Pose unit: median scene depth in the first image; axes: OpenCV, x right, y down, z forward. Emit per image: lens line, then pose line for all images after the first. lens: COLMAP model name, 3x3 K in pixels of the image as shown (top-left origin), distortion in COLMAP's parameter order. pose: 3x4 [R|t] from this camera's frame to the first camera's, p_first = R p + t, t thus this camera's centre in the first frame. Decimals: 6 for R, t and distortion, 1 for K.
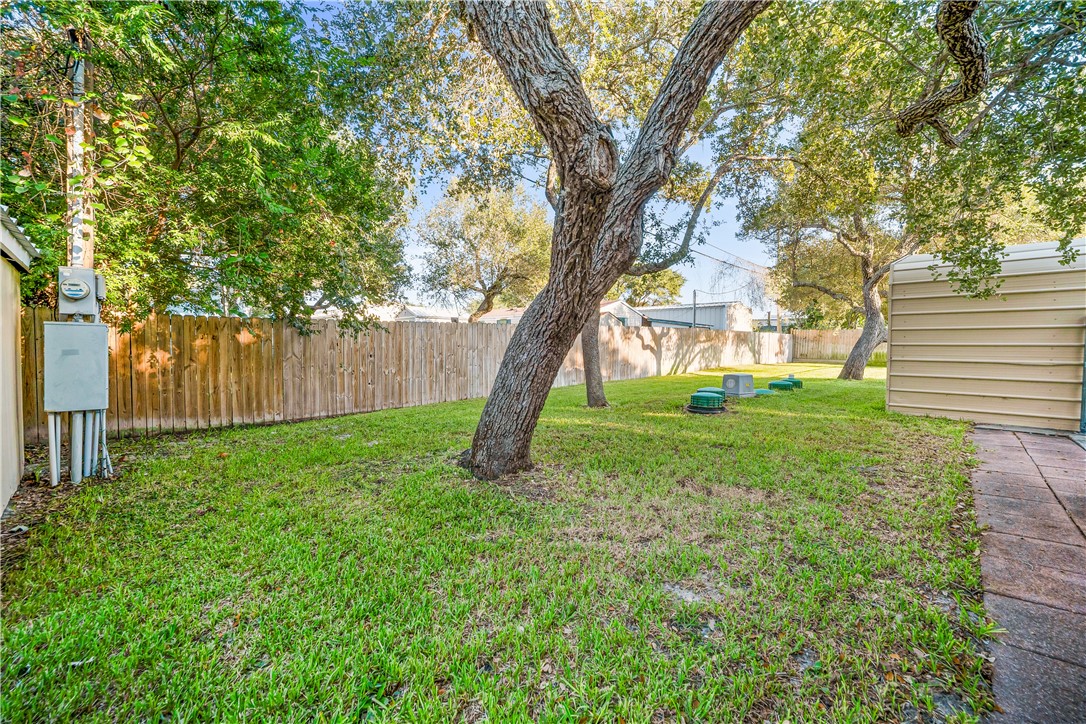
lens RADIAL K [[440.7, 0, 541.2], [0, 440.7, 360.8], [0, 0, 1]] dist [-0.026992, 0.006288]
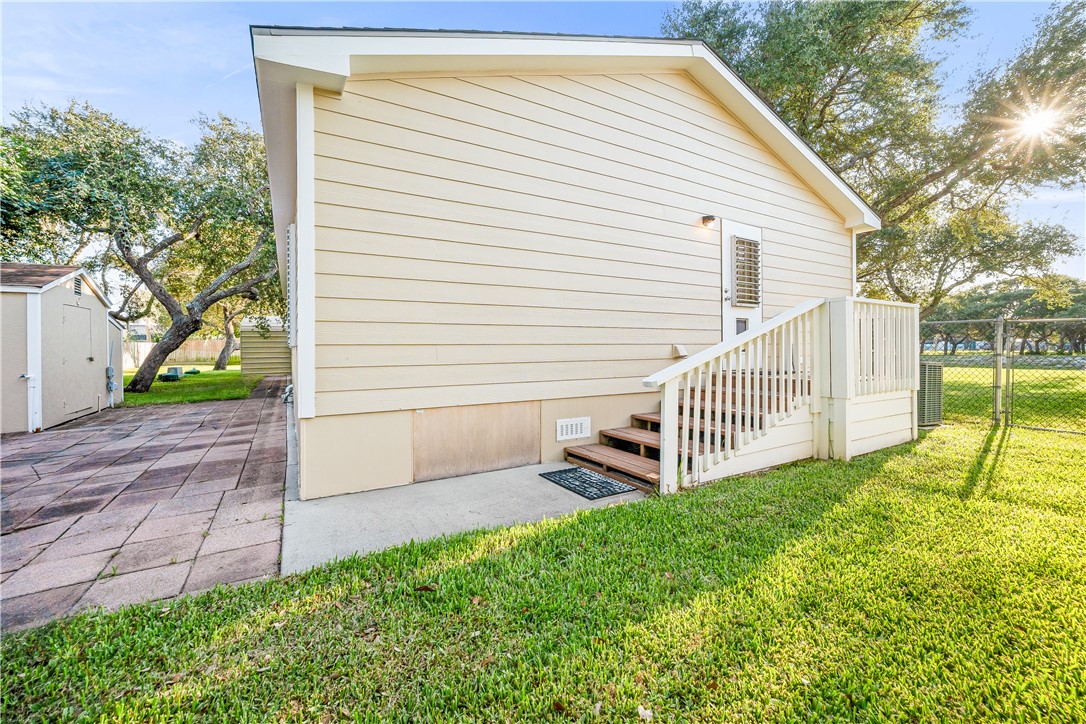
lens RADIAL K [[440.7, 0, 549.9], [0, 440.7, 351.2], [0, 0, 1]] dist [-0.026992, 0.006288]
pose [[0.259500, -0.011398, 0.965676, -0.764805], [0.043072, 0.999072, 0.000217, 0.022908], [-0.964782, 0.041537, 0.259750, -0.907675]]
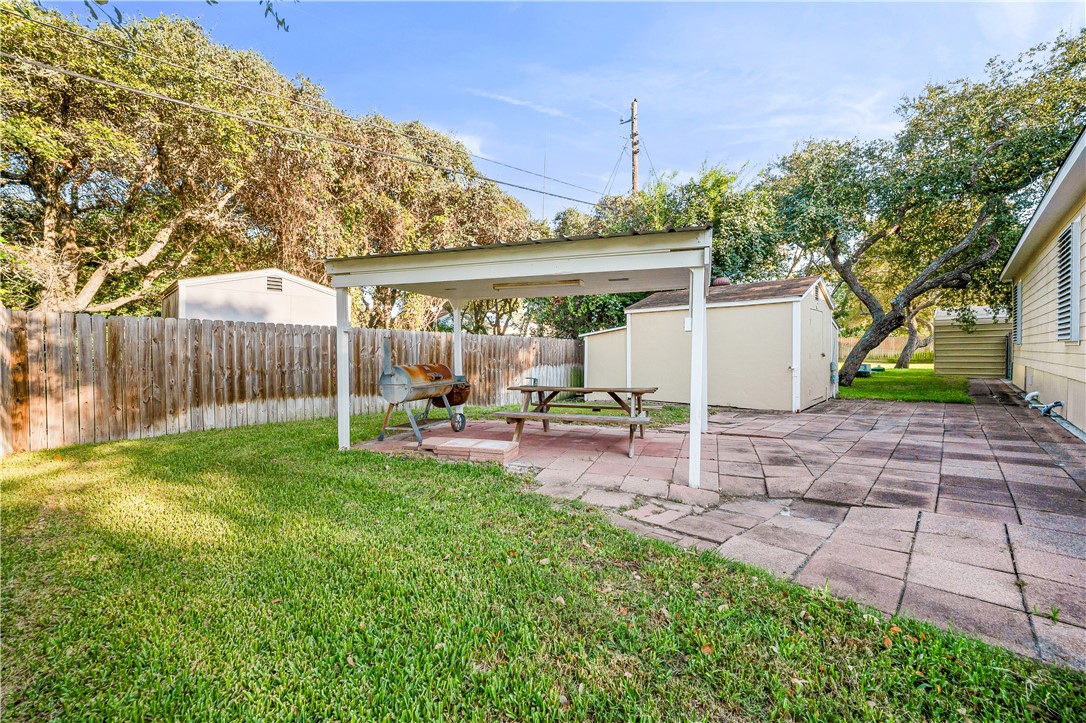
lens RADIAL K [[440.7, 0, 541.8], [0, 440.7, 360.3], [0, 0, 1]] dist [-0.026992, 0.006288]
pose [[0.999934, -0.011372, 0.001836, -0.813408], [0.011399, 0.999815, -0.015480, 0.020922], [-0.001659, 0.015499, 0.999879, -0.828457]]
